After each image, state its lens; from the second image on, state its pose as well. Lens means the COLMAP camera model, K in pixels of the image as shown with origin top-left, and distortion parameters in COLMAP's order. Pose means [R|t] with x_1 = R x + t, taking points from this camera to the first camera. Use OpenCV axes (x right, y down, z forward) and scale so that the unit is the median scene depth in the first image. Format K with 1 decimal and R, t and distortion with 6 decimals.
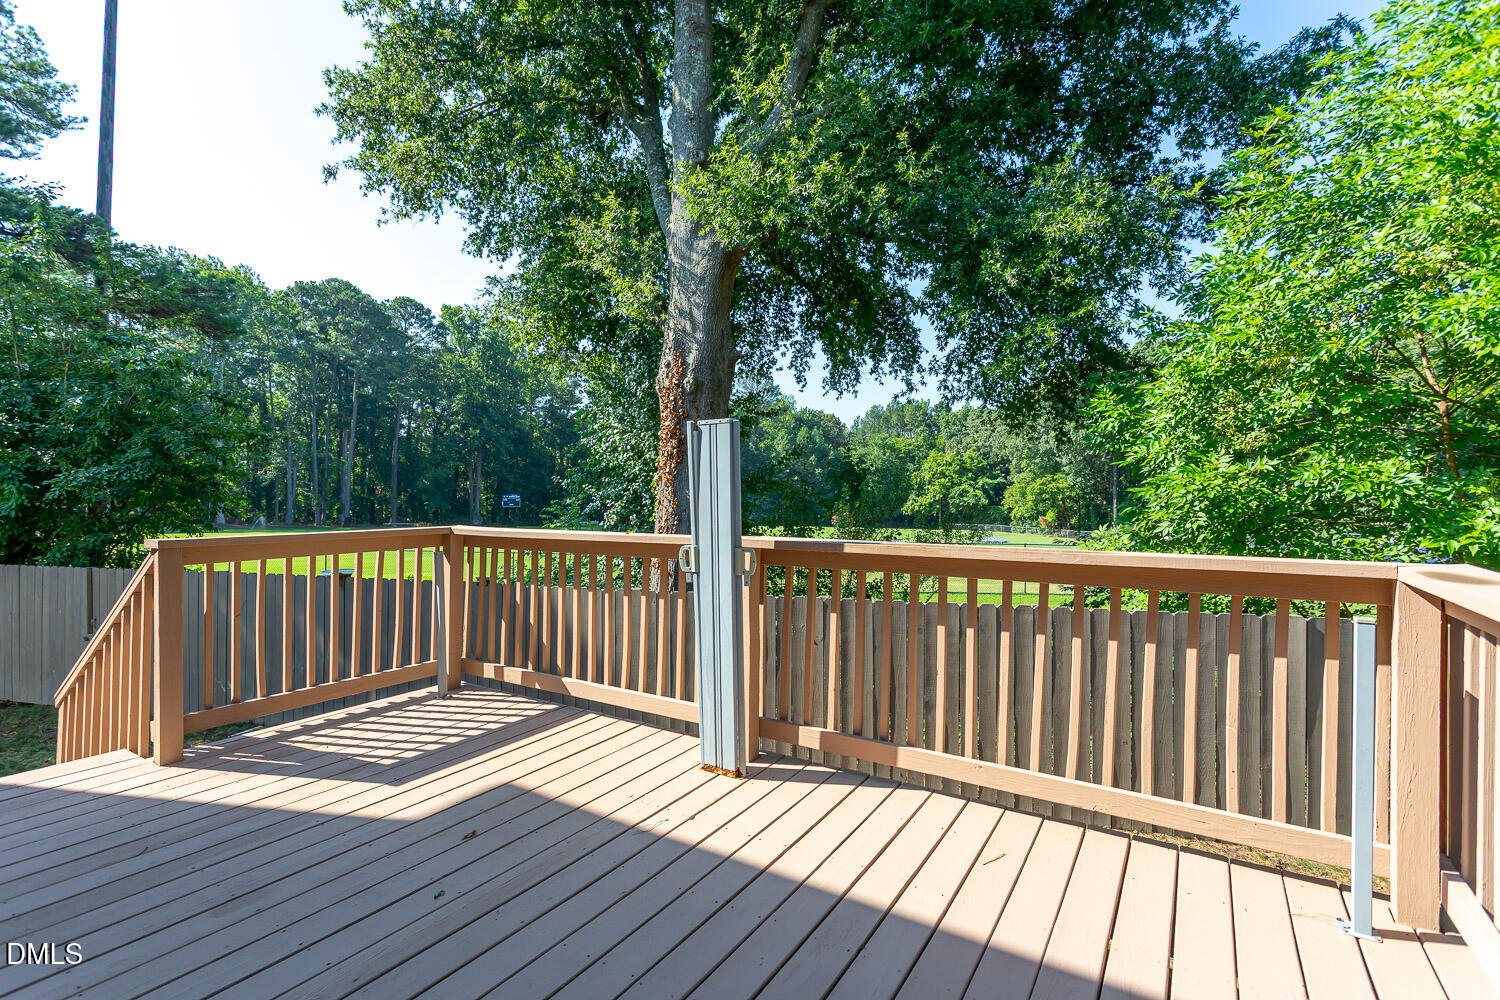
lens RADIAL K [[714.0, 0, 745.8], [0, 714.0, 499.3], [0, 0, 1]] dist [0.003396, -0.001111]
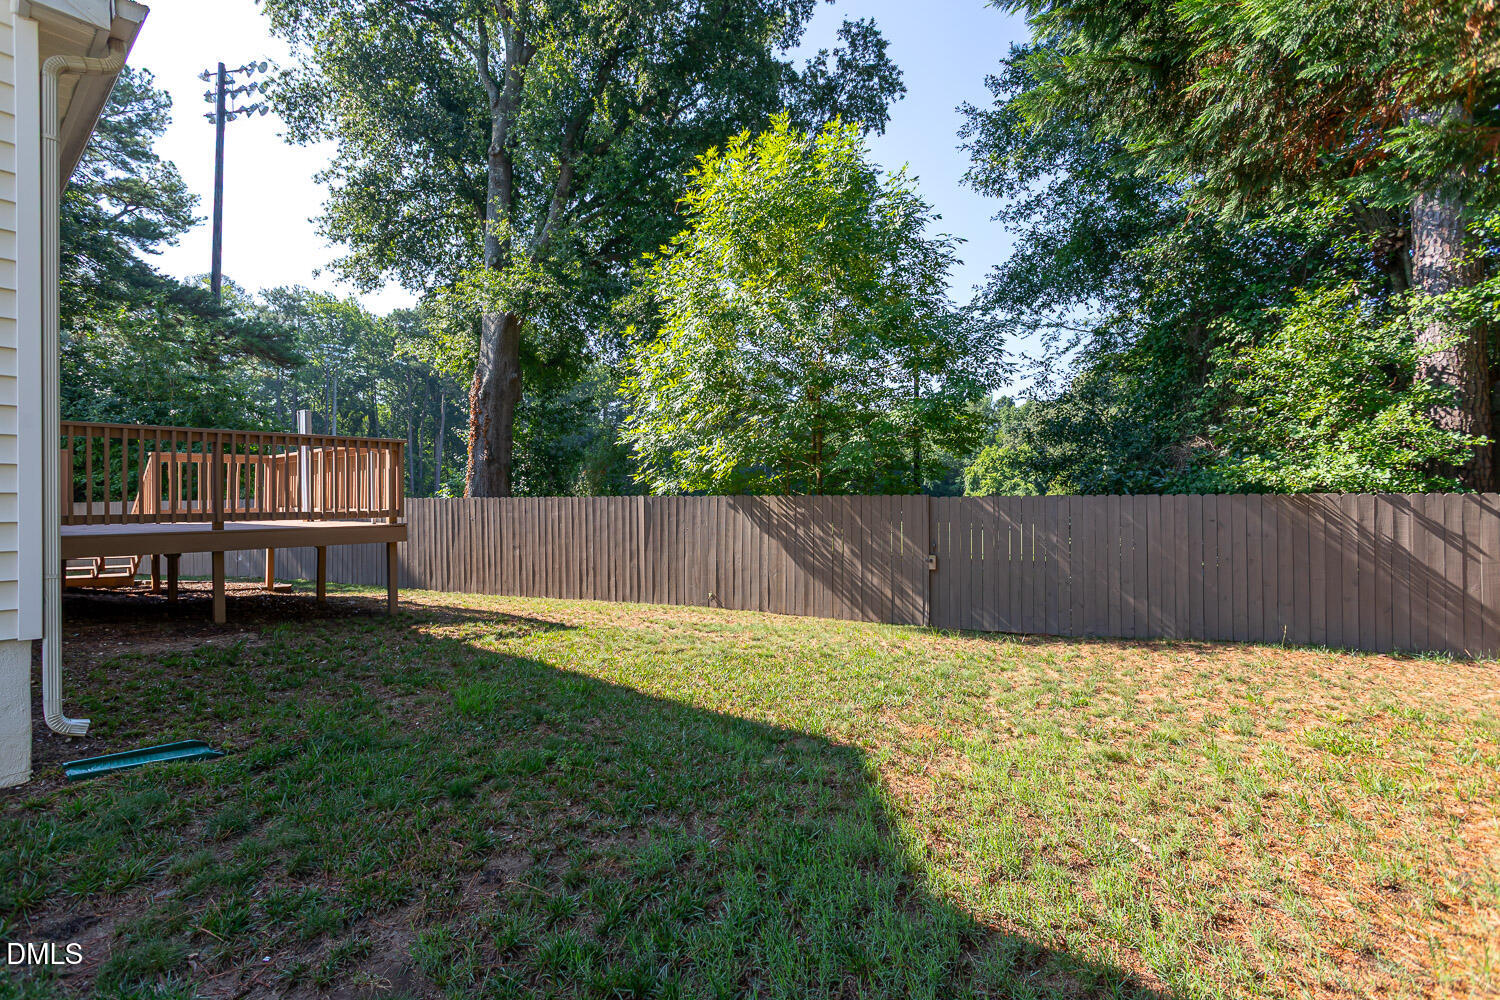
lens RADIAL K [[714.0, 0, 755.1], [0, 714.0, 496.7], [0, 0, 1]] dist [0.003396, -0.001111]
pose [[0.991998, -0.009239, -0.125912, 0.343362], [0.008579, 0.999946, -0.005786, 0.045623], [0.125959, 0.004660, 0.992024, -0.280330]]
